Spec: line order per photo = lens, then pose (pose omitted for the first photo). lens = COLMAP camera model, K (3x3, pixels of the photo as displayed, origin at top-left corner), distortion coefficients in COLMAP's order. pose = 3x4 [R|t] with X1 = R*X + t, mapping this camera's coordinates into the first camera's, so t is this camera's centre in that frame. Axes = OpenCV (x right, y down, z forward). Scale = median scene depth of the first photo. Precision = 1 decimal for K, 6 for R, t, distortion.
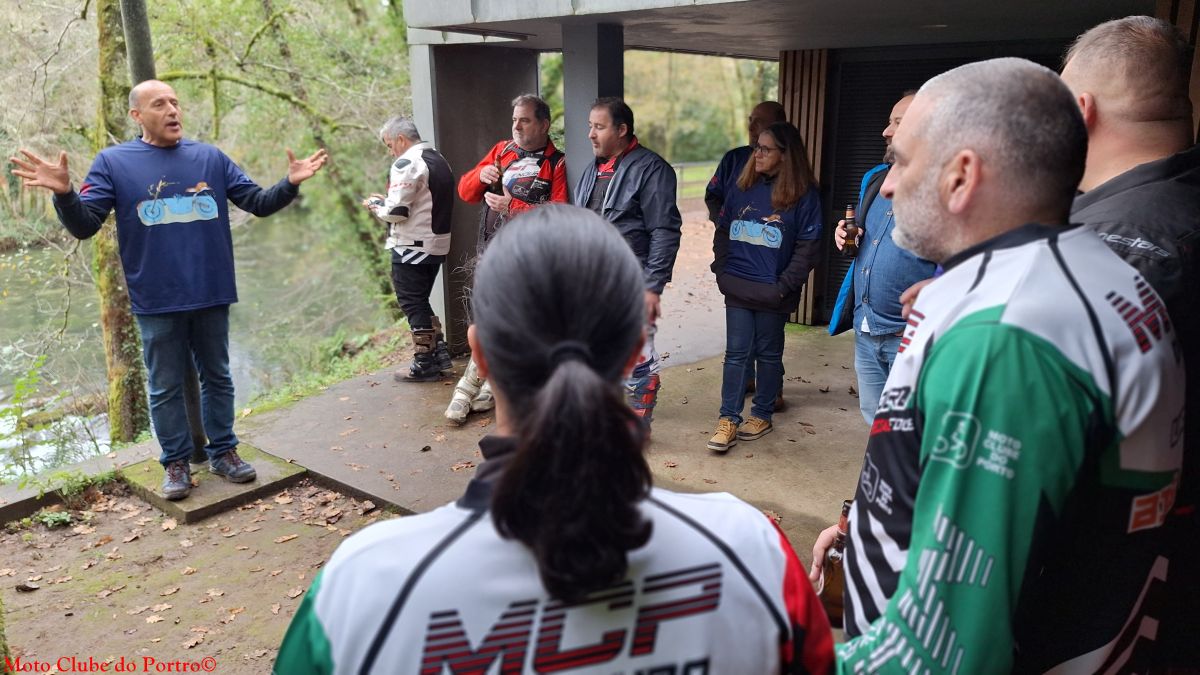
lens RADIAL K [[807.2, 0, 600.0], [0, 807.2, 337.5], [0, 0, 1]] dist [0.003254, -0.025283]
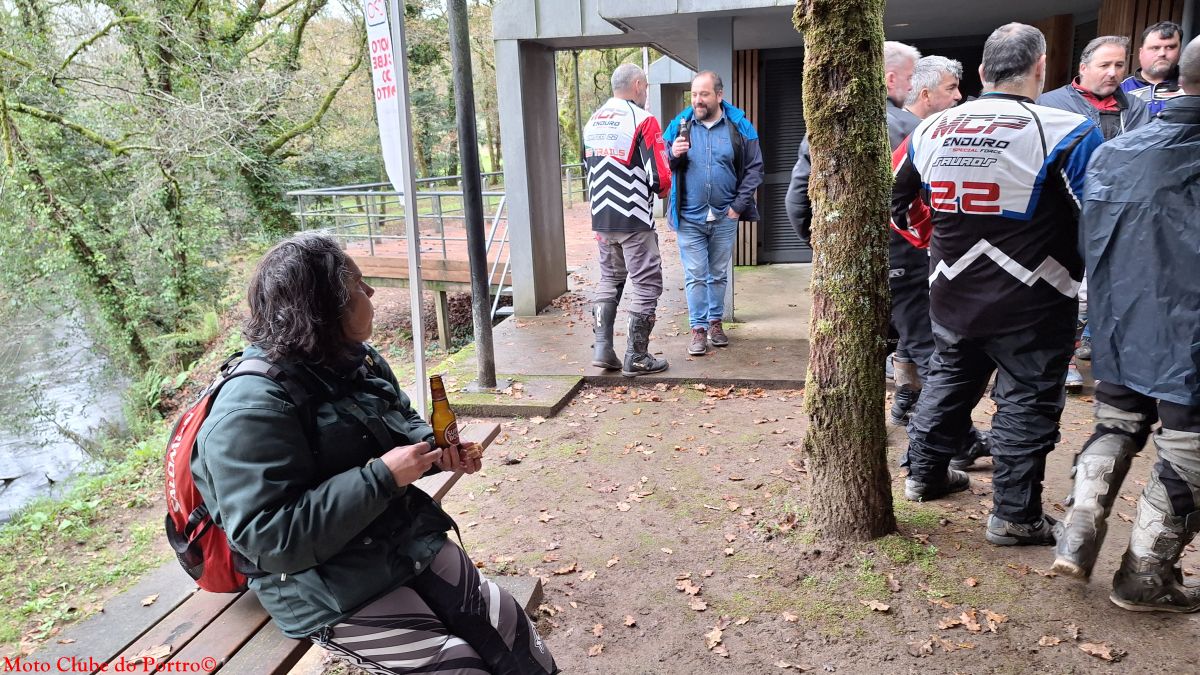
lens RADIAL K [[807.2, 0, 600.0], [0, 807.2, 337.5], [0, 0, 1]] dist [0.003254, -0.025283]
pose [[0.914429, -0.129666, 0.383414, -0.467947], [0.142570, 0.989771, -0.005297, 0.068906], [-0.378805, 0.059507, 0.923561, -0.077159]]
